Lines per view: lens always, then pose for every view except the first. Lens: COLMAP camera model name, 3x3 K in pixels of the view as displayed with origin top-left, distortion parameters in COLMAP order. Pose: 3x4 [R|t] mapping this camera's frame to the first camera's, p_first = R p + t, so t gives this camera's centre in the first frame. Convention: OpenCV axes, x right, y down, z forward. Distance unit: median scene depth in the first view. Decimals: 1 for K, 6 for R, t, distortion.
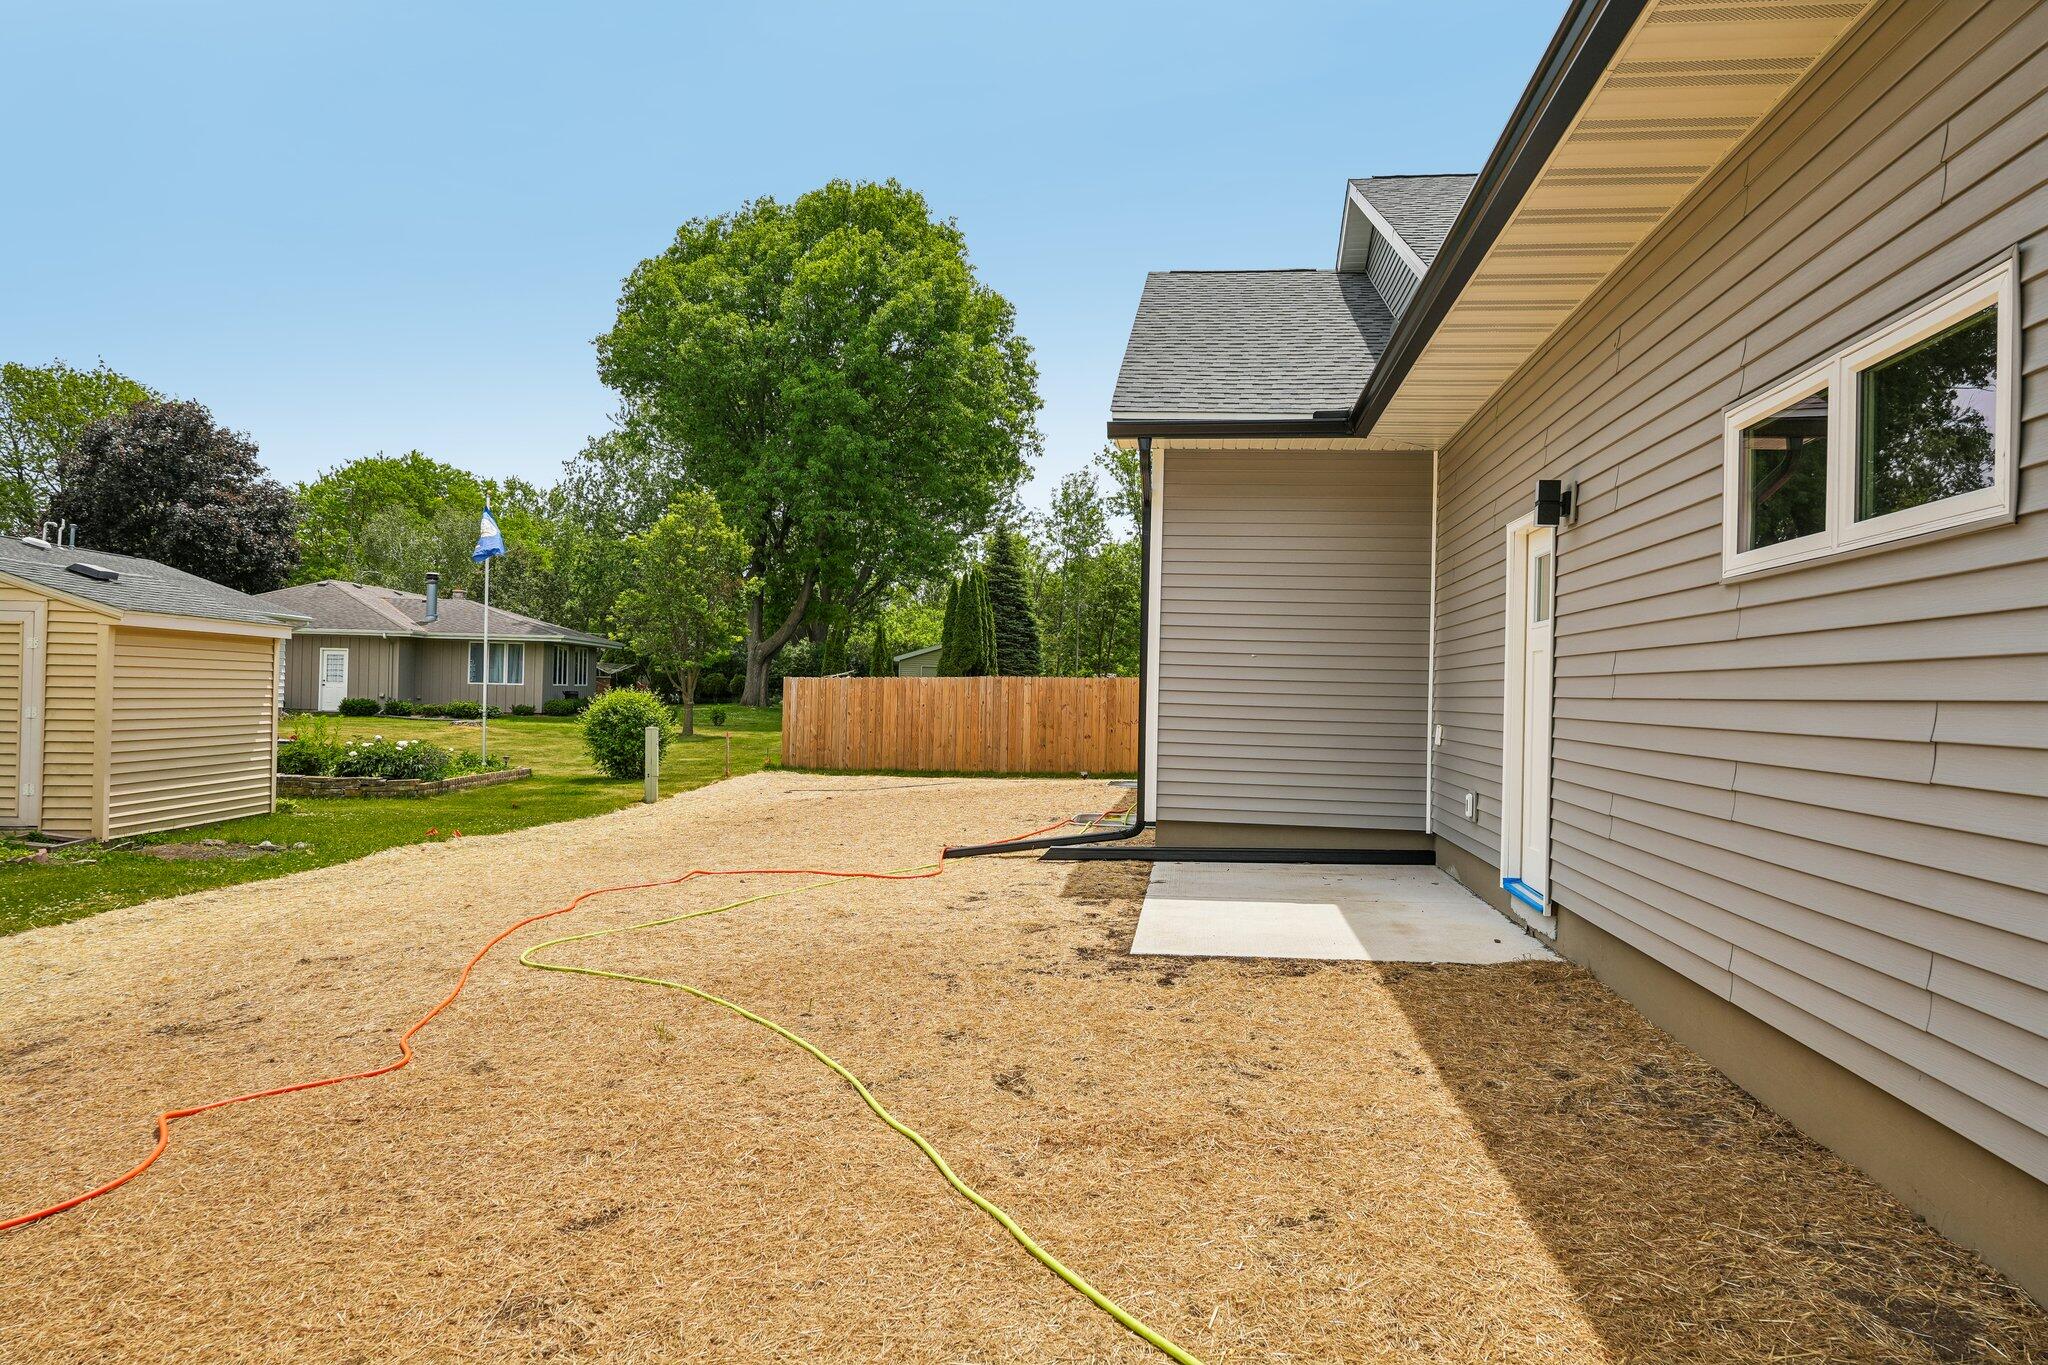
lens RADIAL K [[1334.2, 0, 1024.0], [0, 1334.2, 682.5], [0, 0, 1]] dist [0.001415, 0.000831]
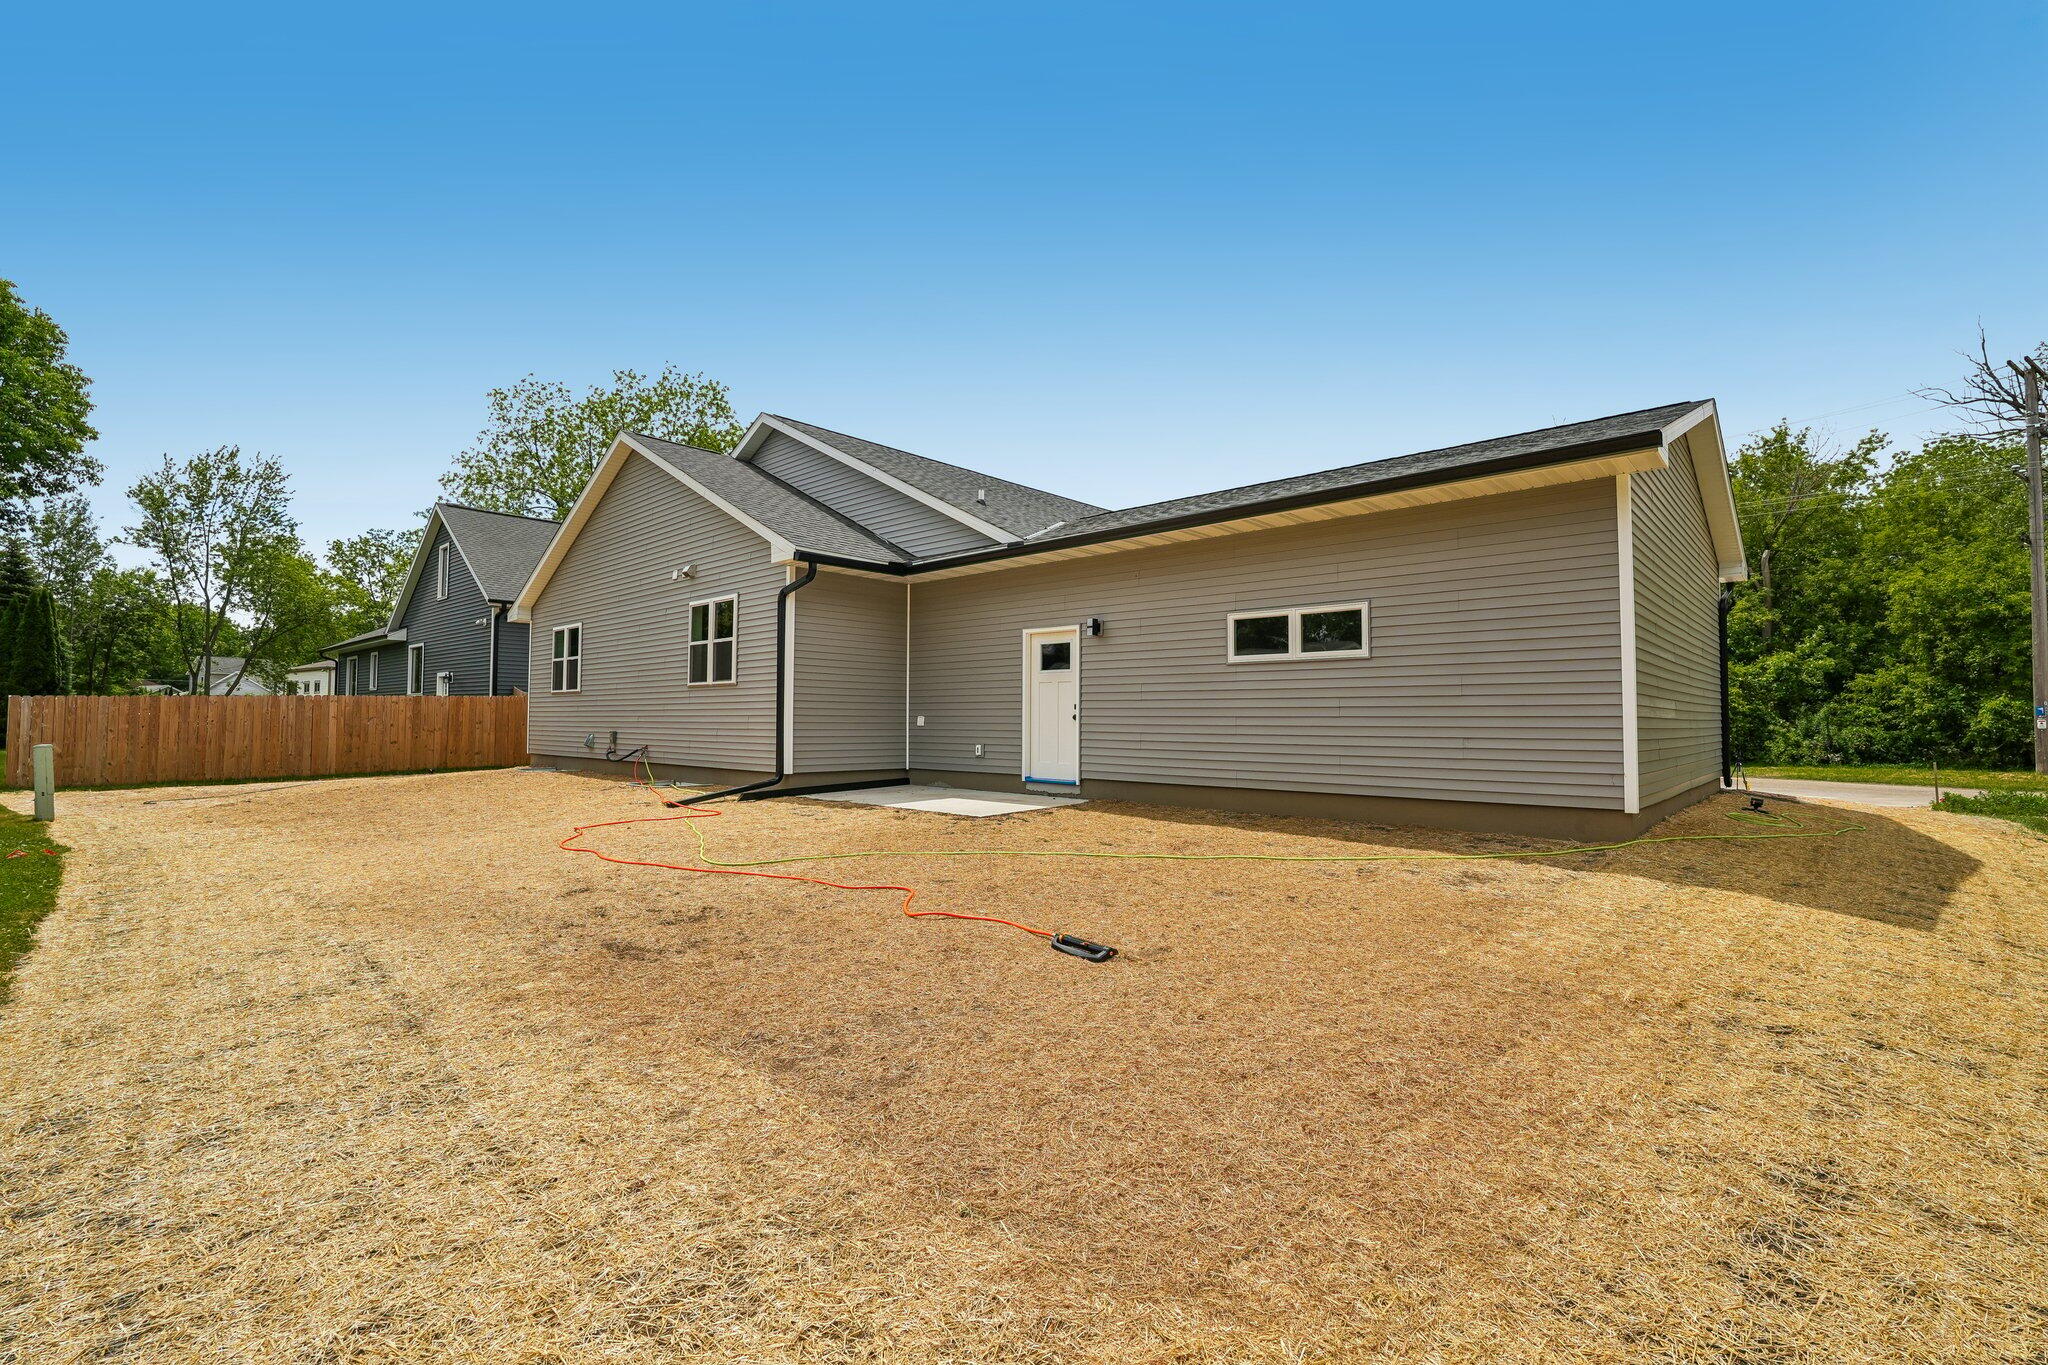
lens RADIAL K [[884.4, 0, 1024.0], [0, 884.4, 682.5], [0, 0, 1]] dist [-0.000421, 0.000063]
pose [[0.570760, 0.012977, 0.821015, -0.300022], [0.004650, 0.999808, -0.019035, 0.002361], [-0.821104, 0.014682, 0.570590, 0.027697]]
